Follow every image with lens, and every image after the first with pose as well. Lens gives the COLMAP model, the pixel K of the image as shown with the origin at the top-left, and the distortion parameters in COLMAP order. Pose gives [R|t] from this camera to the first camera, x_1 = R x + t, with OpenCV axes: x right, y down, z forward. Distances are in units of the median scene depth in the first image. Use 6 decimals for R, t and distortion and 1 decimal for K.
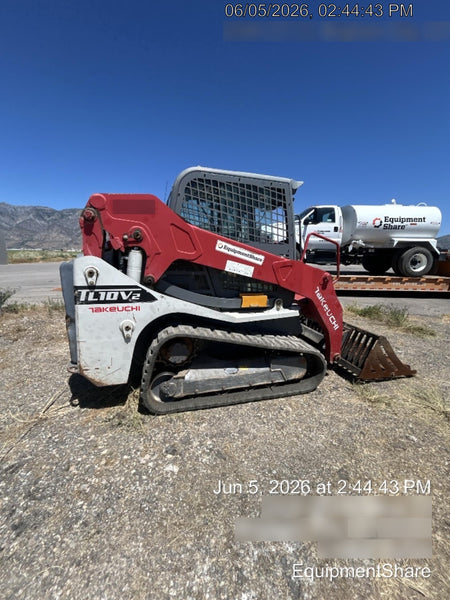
lens RADIAL K [[241.7, 0, 224.9], [0, 241.7, 296.8], [0, 0, 1]] dist [-0.001968, -0.000096]
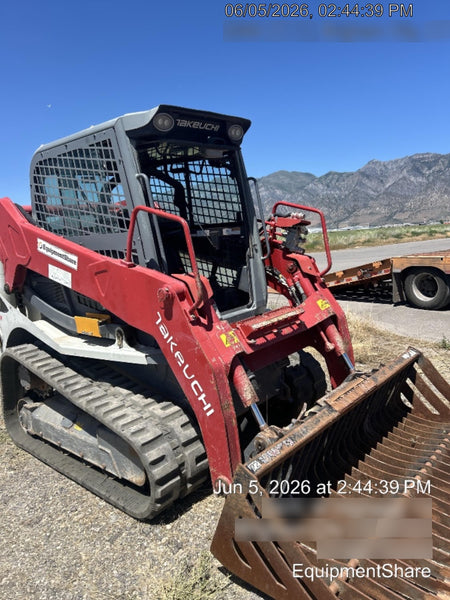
lens RADIAL K [[452.2, 0, 234.2], [0, 452.2, 293.5], [0, 0, 1]] dist [0.050430, -0.070759]
pose [[0.521022, 0.046414, -0.852280, 1.320751], [-0.067943, 0.997607, 0.012793, -0.107510], [0.850835, 0.051242, 0.522929, 0.689277]]
